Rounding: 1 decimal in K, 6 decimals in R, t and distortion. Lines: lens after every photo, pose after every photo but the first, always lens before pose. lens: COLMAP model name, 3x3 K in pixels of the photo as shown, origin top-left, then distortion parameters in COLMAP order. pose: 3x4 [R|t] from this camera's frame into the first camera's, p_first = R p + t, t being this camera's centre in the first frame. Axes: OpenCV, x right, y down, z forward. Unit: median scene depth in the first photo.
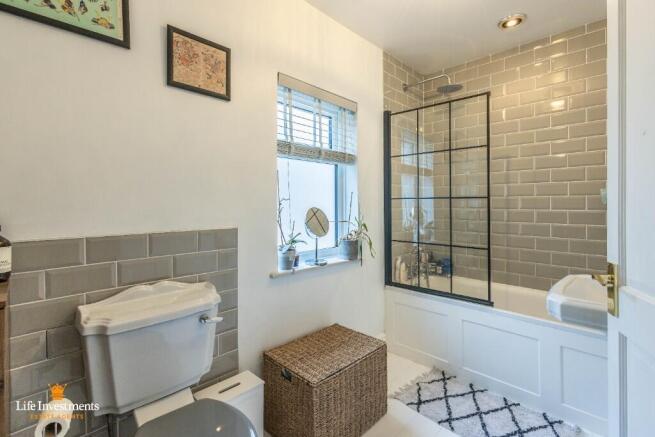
lens RADIAL K [[302.0, 0, 341.4], [0, 302.0, 205.6], [0, 0, 1]] dist [0.003861, 0.000108]
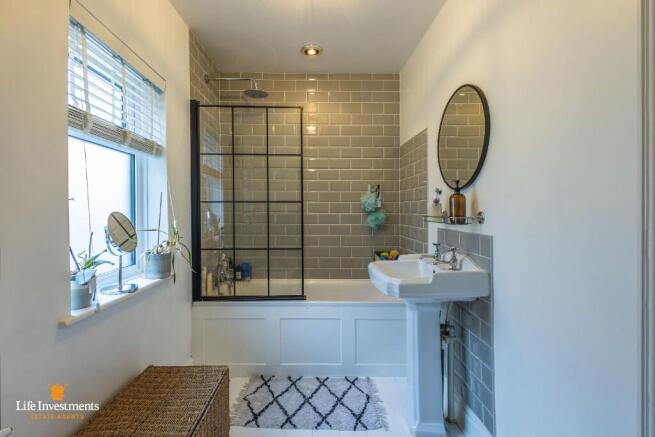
lens RADIAL K [[296.2, 0, 327.1], [0, 296.2, 210.3], [0, 0, 1]] dist [0.001545, 0.000003]
pose [[0.727528, -0.001791, 0.686076, -0.185236], [0.001614, 0.999998, 0.000898, 0.001910], [-0.686076, 0.000454, 0.727530, 0.145400]]
